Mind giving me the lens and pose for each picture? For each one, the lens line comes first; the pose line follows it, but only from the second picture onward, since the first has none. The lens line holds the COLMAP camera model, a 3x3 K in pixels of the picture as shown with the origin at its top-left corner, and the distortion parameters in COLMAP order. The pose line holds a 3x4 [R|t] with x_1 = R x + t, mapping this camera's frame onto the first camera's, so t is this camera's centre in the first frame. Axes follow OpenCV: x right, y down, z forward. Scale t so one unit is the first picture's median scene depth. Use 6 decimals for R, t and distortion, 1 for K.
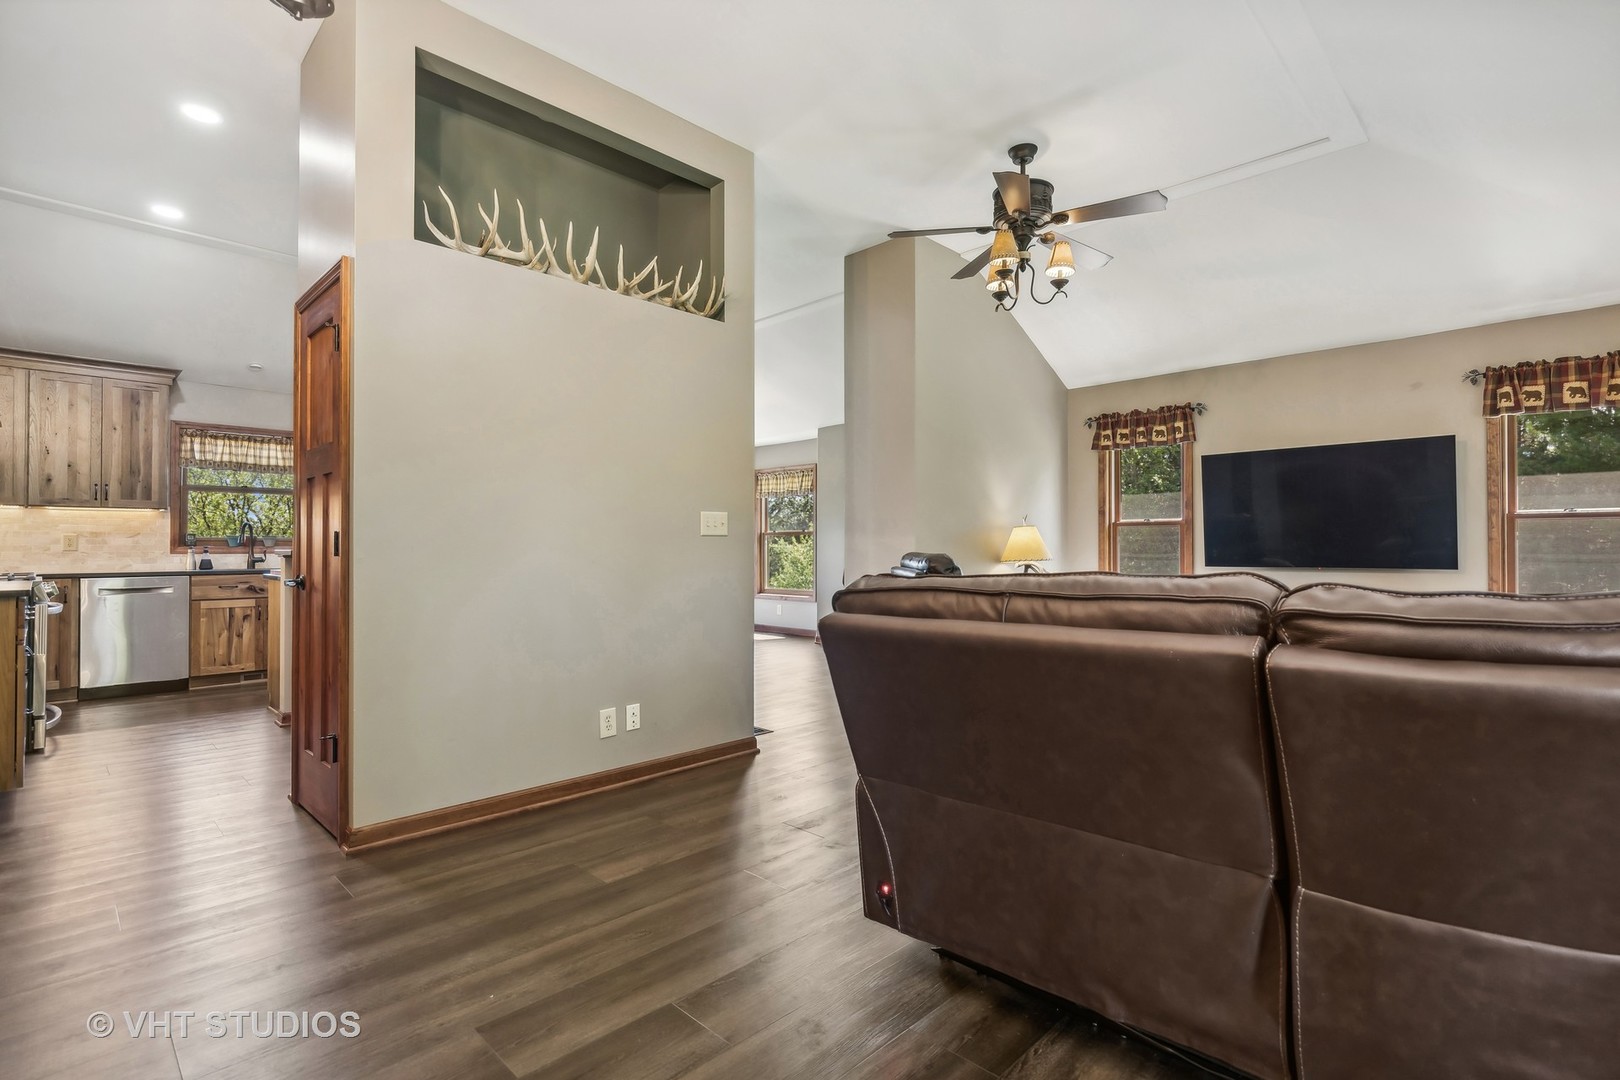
lens RADIAL K [[754.3, 0, 809.7], [0, 754.3, 546.0], [0, 0, 1]] dist [-0.000252, 0.000053]
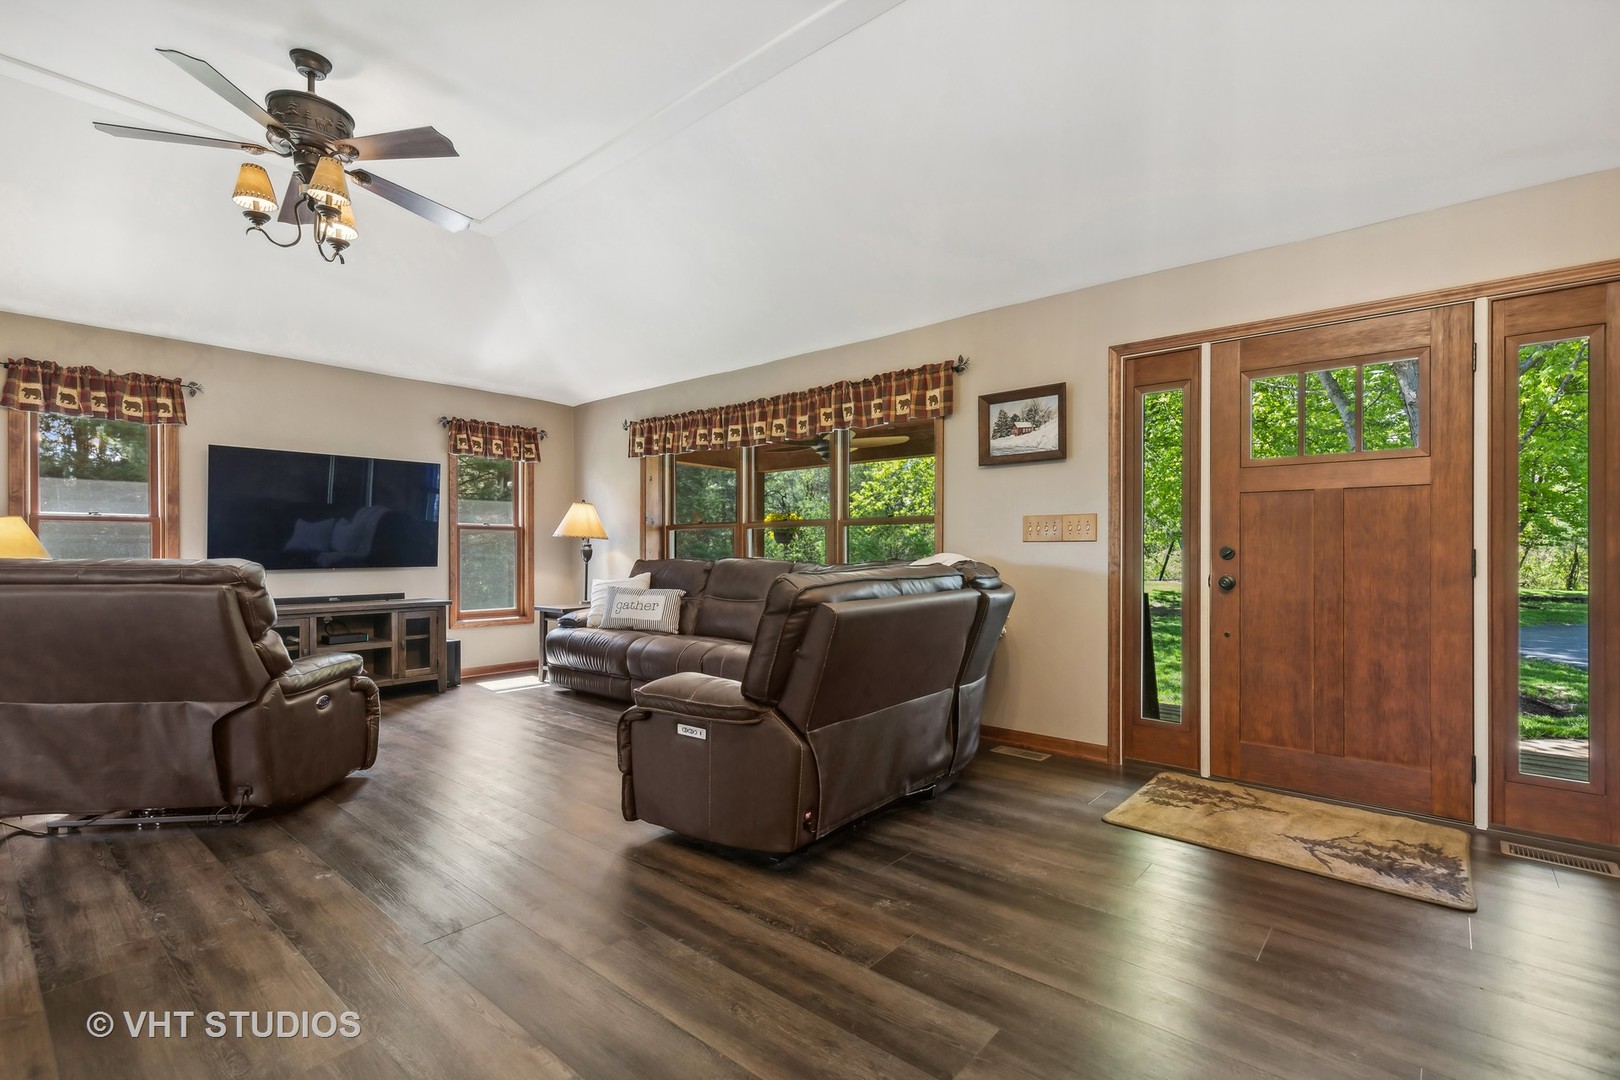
lens RADIAL K [[736.5, 0, 816.8], [0, 736.5, 550.3], [0, 0, 1]] dist [0.002950, 0.000681]
pose [[-0.063446, 0.000326, 0.997985, -0.378732], [-0.002603, 0.999996, -0.000493, 0.001325], [-0.997982, -0.002629, -0.063445, 0.349164]]
